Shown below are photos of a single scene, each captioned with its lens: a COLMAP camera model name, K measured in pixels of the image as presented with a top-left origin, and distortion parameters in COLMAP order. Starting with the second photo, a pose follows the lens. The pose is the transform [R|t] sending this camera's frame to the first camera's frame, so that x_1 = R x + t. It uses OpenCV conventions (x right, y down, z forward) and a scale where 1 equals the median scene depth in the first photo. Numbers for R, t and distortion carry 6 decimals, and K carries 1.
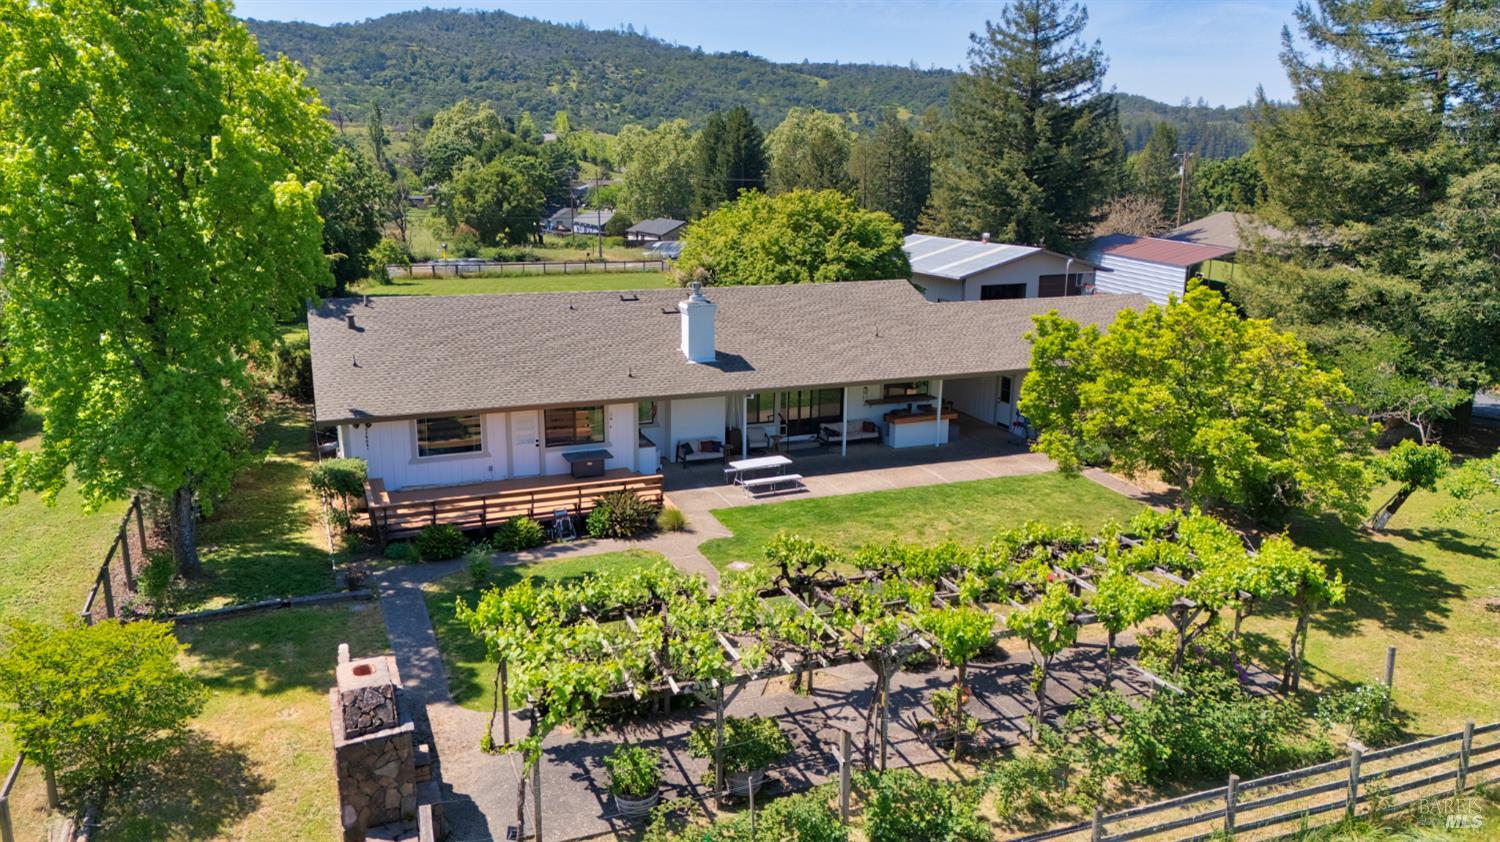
lens RADIAL K [[1098.8, 0, 750.0], [0, 1098.8, 421.0], [0, 0, 1]] dist [0.075339, -0.071472]
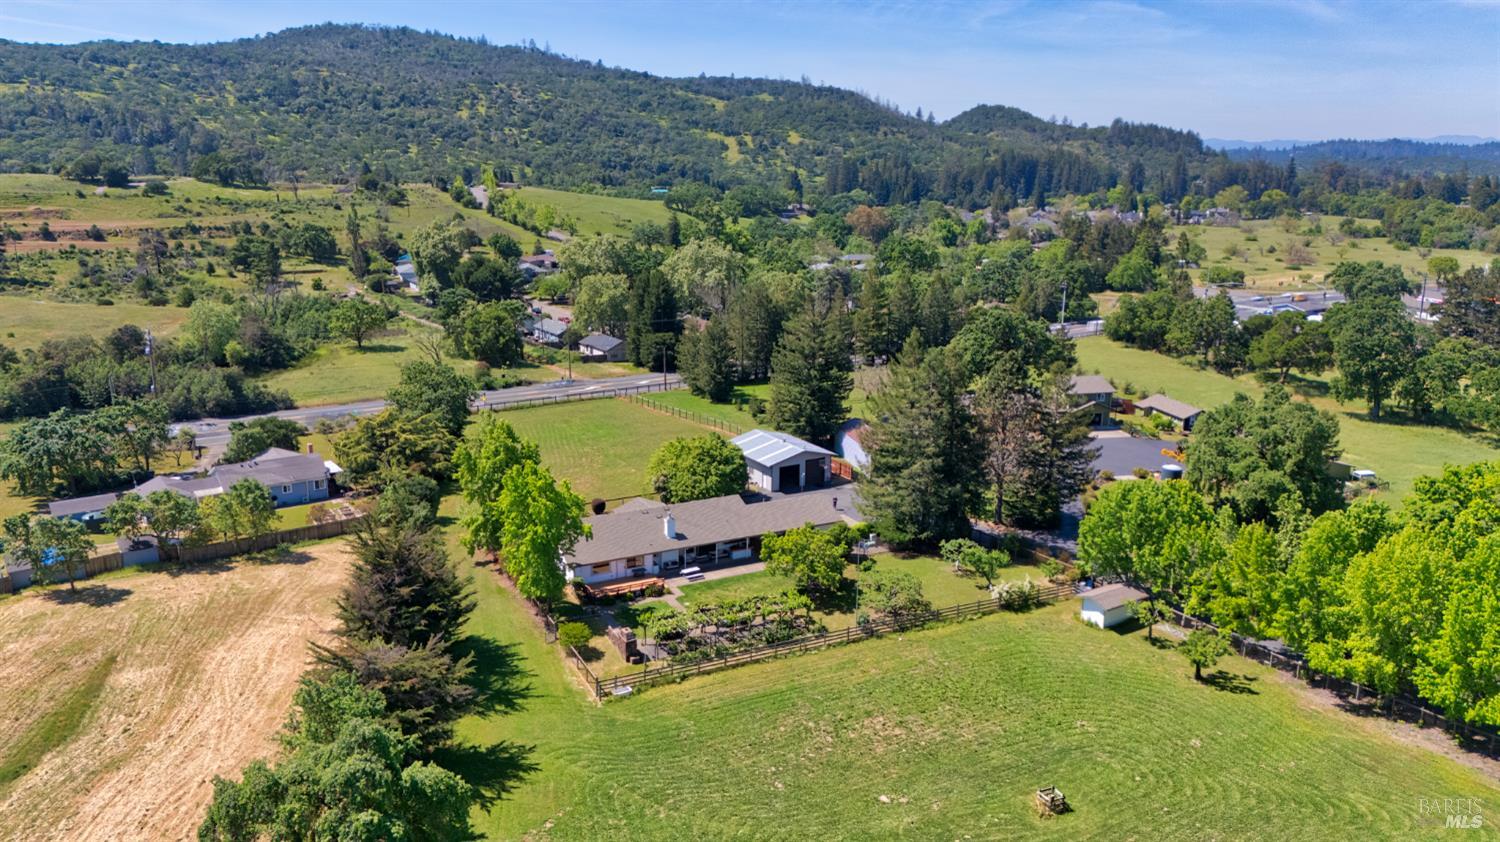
lens RADIAL K [[1098.8, 0, 750.0], [0, 1098.8, 421.0], [0, 0, 1]] dist [0.075339, -0.071472]
pose [[0.996095, -0.021868, 0.085533, -0.011929], [0.021030, 0.999722, 0.010680, -0.061373], [-0.085743, -0.008840, 0.996278, -0.322079]]
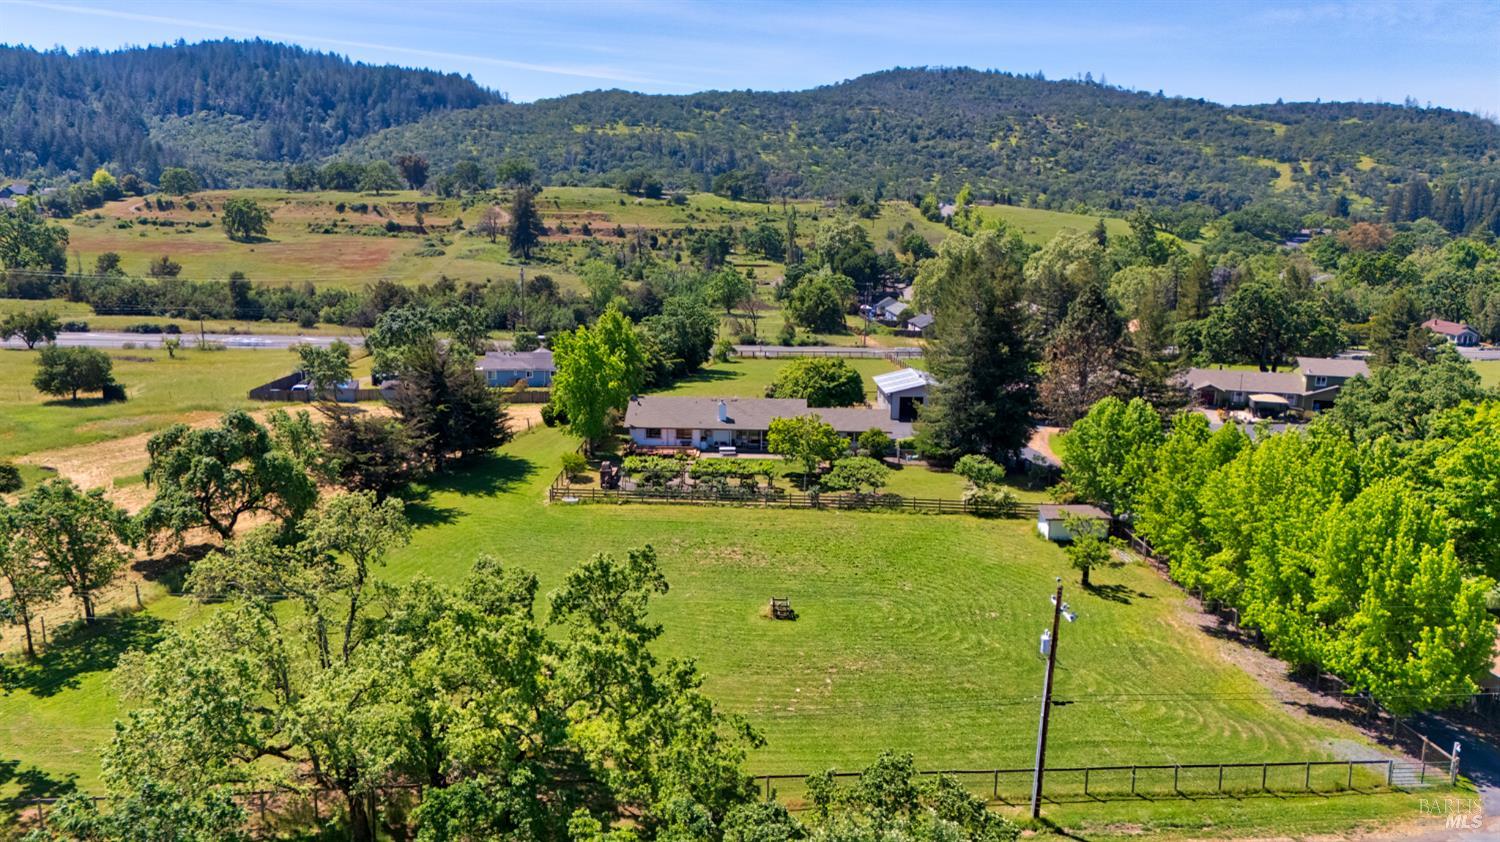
lens RADIAL K [[1098.8, 0, 750.0], [0, 1098.8, 421.0], [0, 0, 1]] dist [0.075339, -0.071472]
pose [[0.916844, 0.087087, -0.389632, 0.212665], [-0.097133, 0.995253, -0.006114, -0.005531], [0.387250, 0.043452, 0.920950, -0.339323]]
